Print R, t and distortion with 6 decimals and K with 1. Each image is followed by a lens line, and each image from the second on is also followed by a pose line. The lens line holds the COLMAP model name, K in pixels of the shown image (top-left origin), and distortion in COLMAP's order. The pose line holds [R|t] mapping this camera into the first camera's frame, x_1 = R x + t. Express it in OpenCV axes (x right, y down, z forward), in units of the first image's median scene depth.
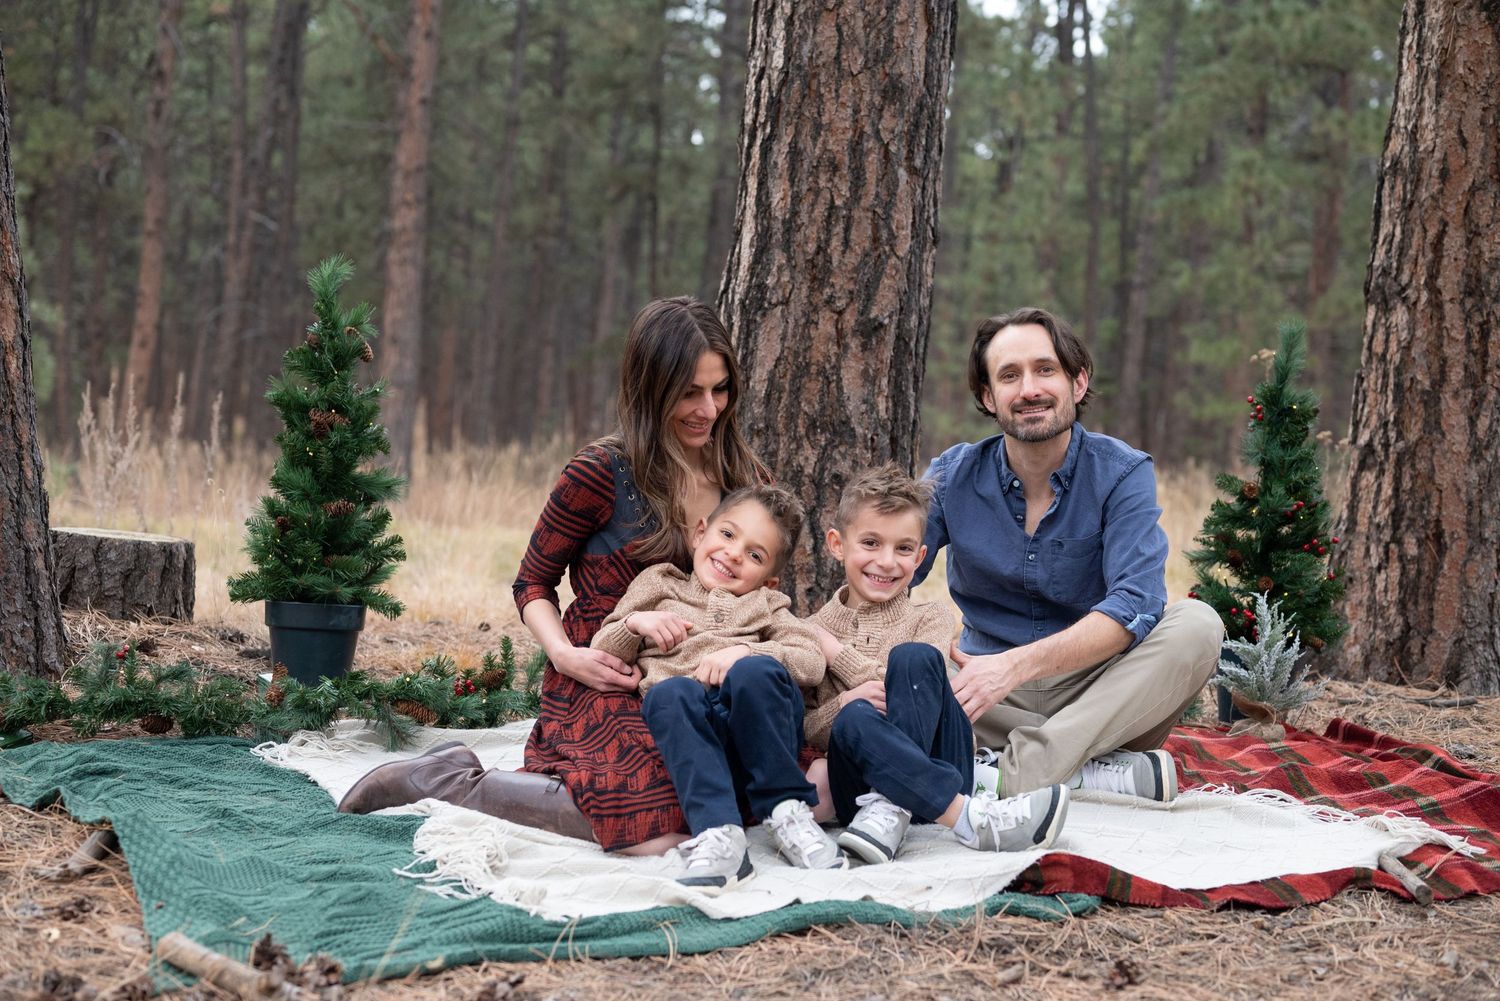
lens RADIAL K [[2262.3, 0, 734.2], [0, 2262.3, 491.0], [0, 0, 1]] dist [-0.006088, -0.020524]
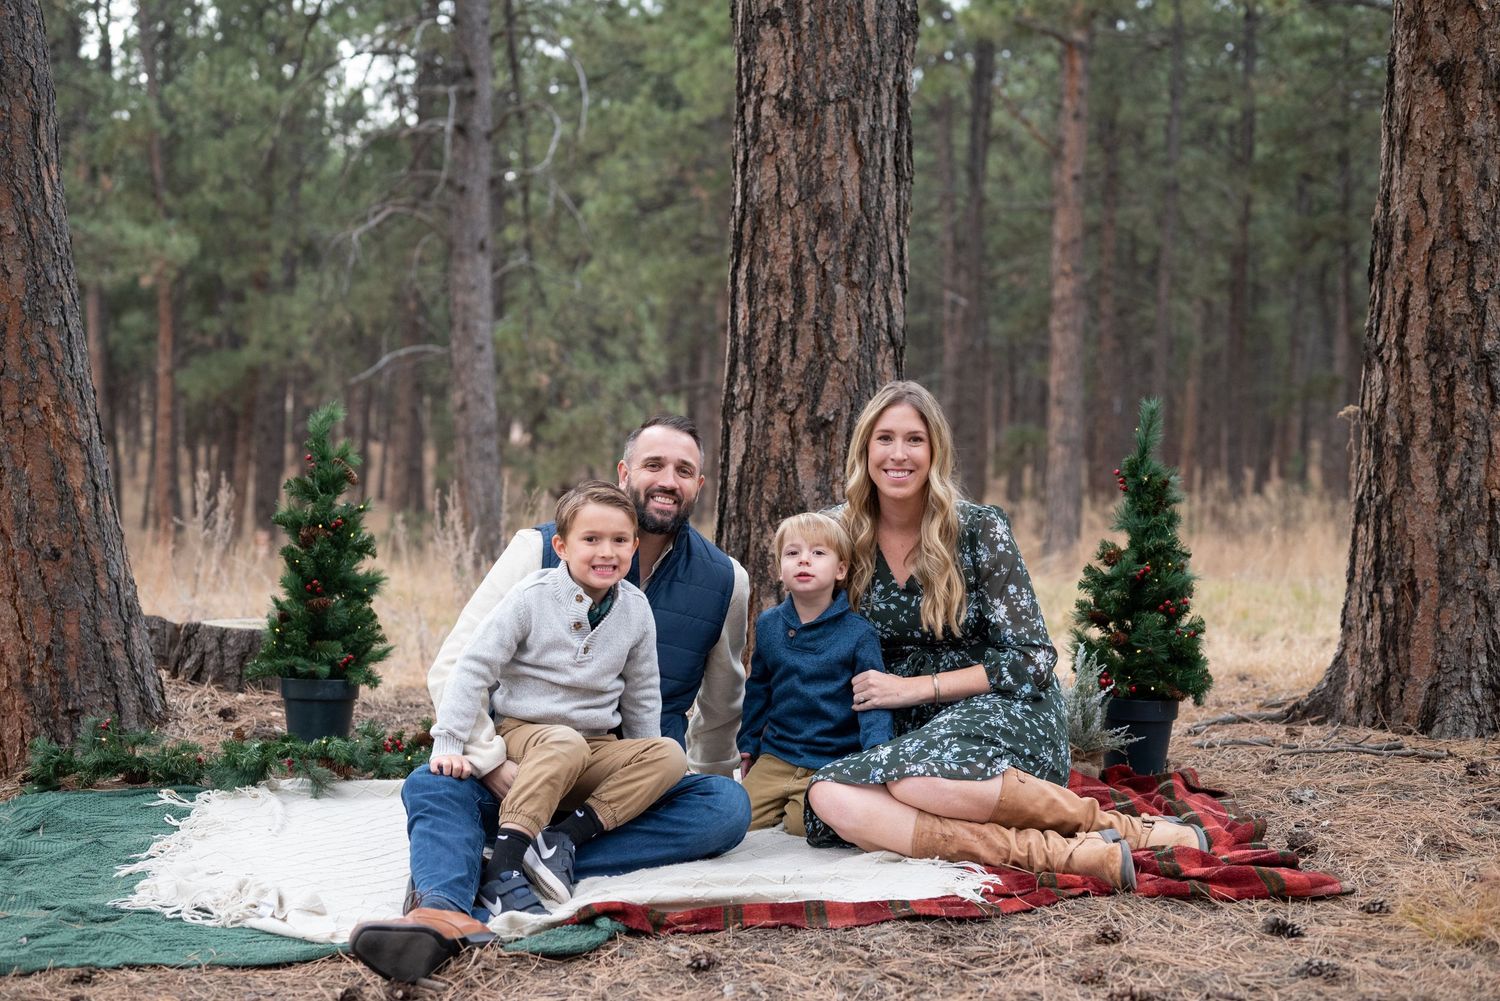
lens RADIAL K [[2142.6, 0, 745.7], [0, 2142.6, 486.7], [0, 0, 1]] dist [-0.006929, -0.026619]
pose [[0.934354, -0.051464, -0.352611, 0.405975], [0.043450, 0.998587, -0.030612, -0.009019], [0.353688, 0.013281, 0.935269, -0.029777]]
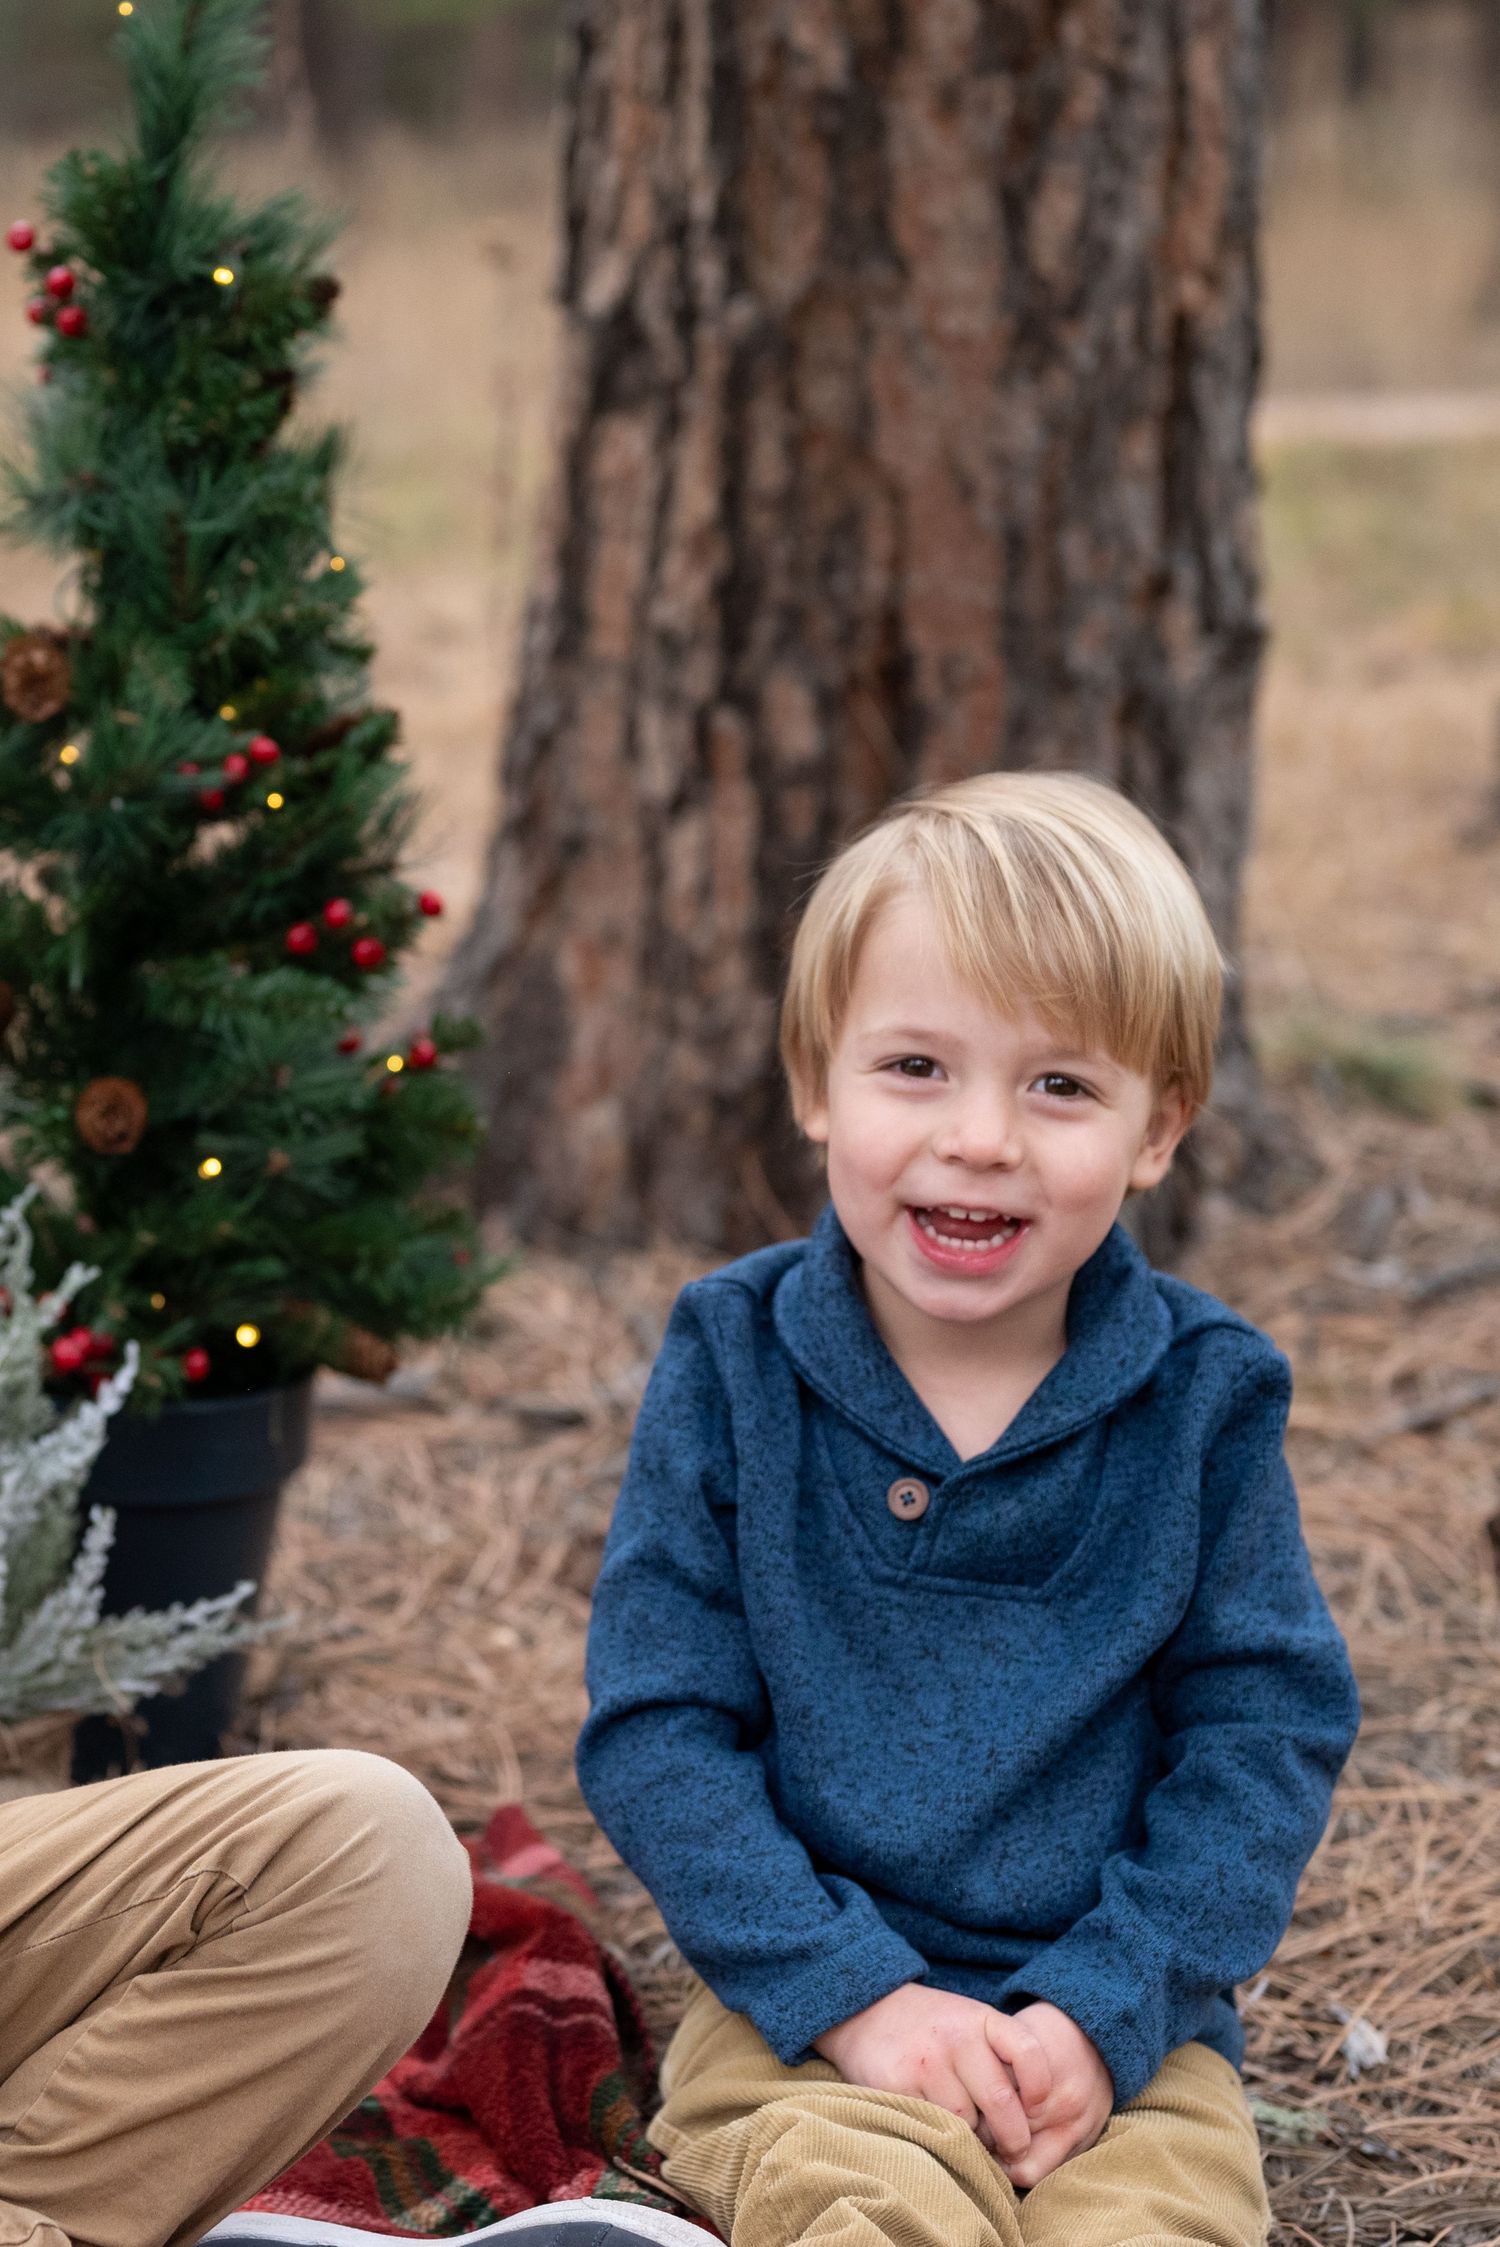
lens RADIAL K [[4788.5, 0, 288.6], [0, 4788.5, 1080.7], [0, 0, 1]] dist [-0.004432, 0.041381]
pose [[0.984190, -0.082067, 0.156955, 0.170066], [0.051861, 0.980862, 0.187670, -0.043126], [-0.169353, -0.176563, 0.969611, 0.524800]]
